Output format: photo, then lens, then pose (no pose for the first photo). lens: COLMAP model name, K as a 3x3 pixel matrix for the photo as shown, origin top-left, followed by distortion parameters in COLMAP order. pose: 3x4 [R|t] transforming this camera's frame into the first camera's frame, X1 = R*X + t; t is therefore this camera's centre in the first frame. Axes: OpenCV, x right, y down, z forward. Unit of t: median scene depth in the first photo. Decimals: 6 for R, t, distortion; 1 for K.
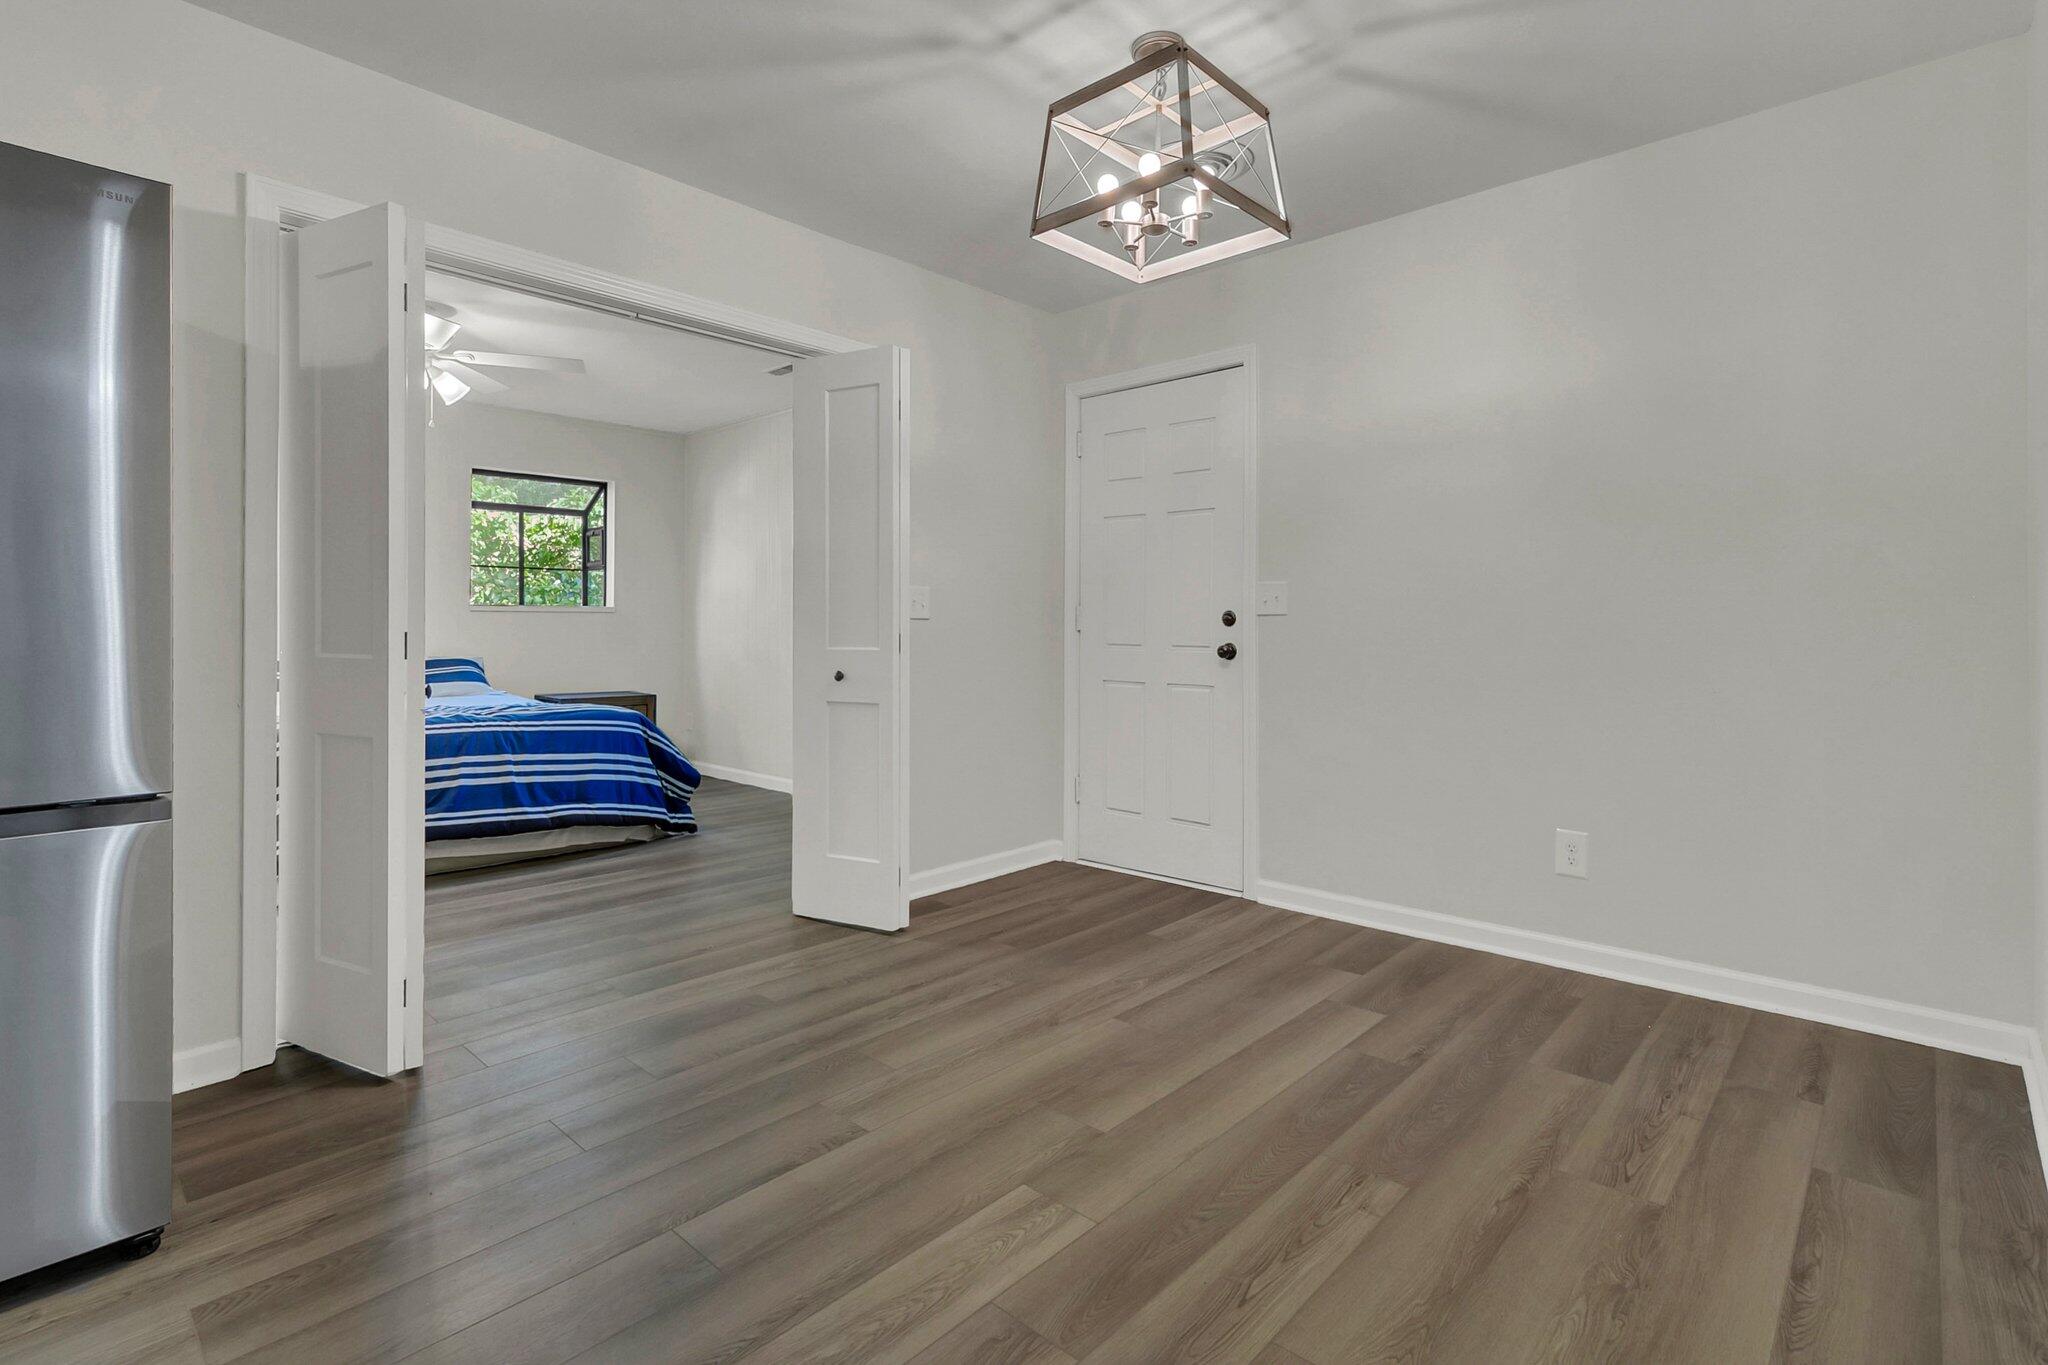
lens RADIAL K [[969.8, 0, 1053.8], [0, 969.8, 635.5], [0, 0, 1]] dist [0.002082, 0.000030]
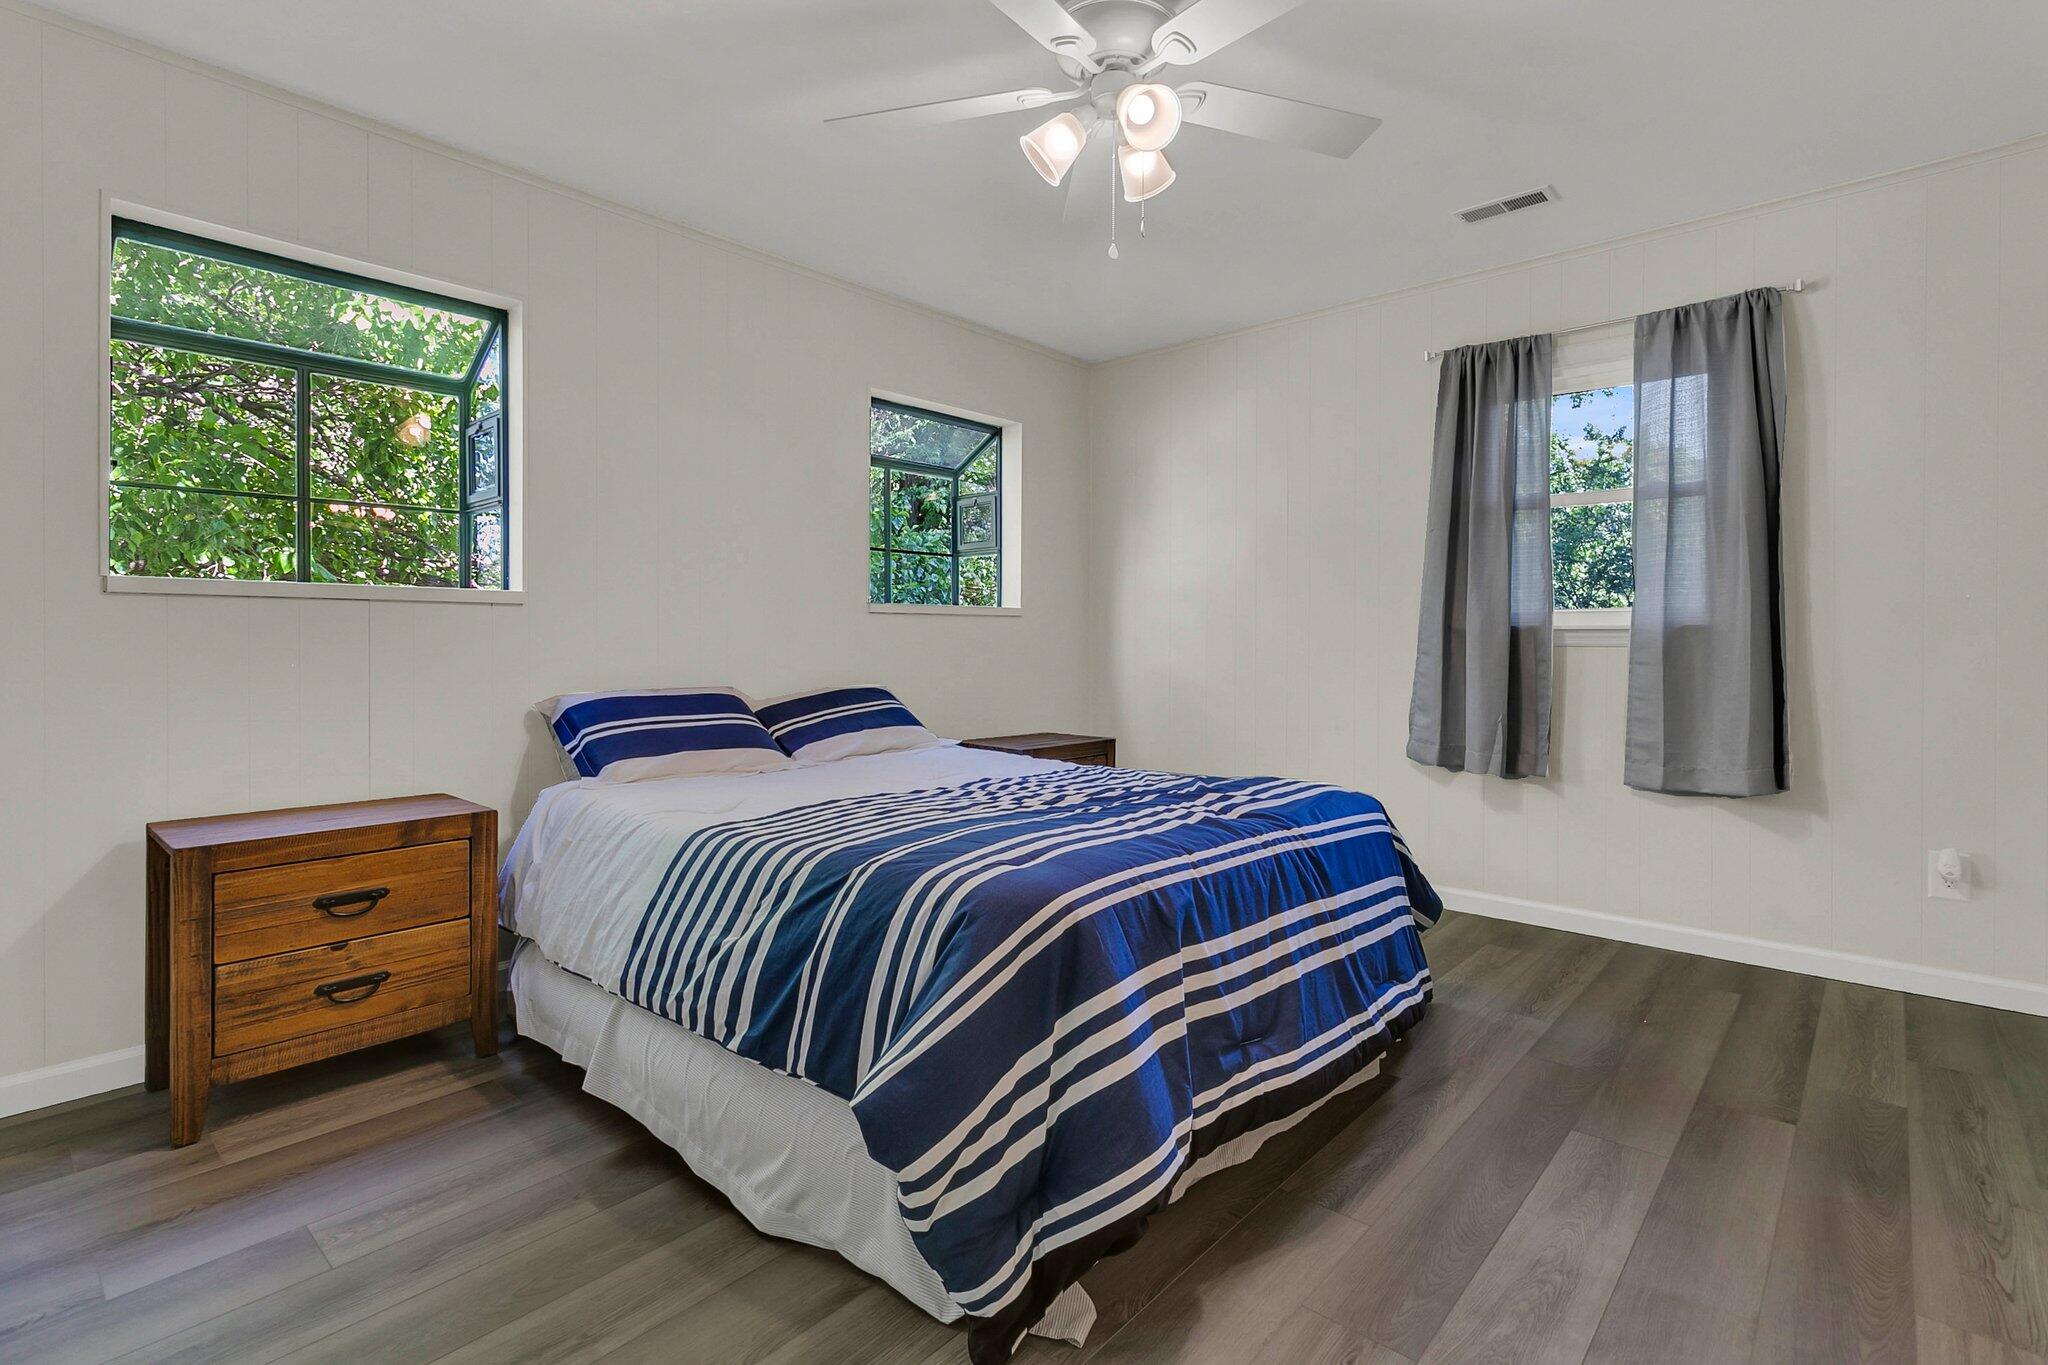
lens RADIAL K [[953.1, 0, 1029.7], [0, 953.1, 652.8], [0, 0, 1]] dist [0.000894, 0.000355]
pose [[0.999783, -0.000730, -0.020795, -0.602751], [0.000968, 0.999934, 0.011427, -0.006664], [0.020786, -0.011444, 0.999718, 0.457578]]
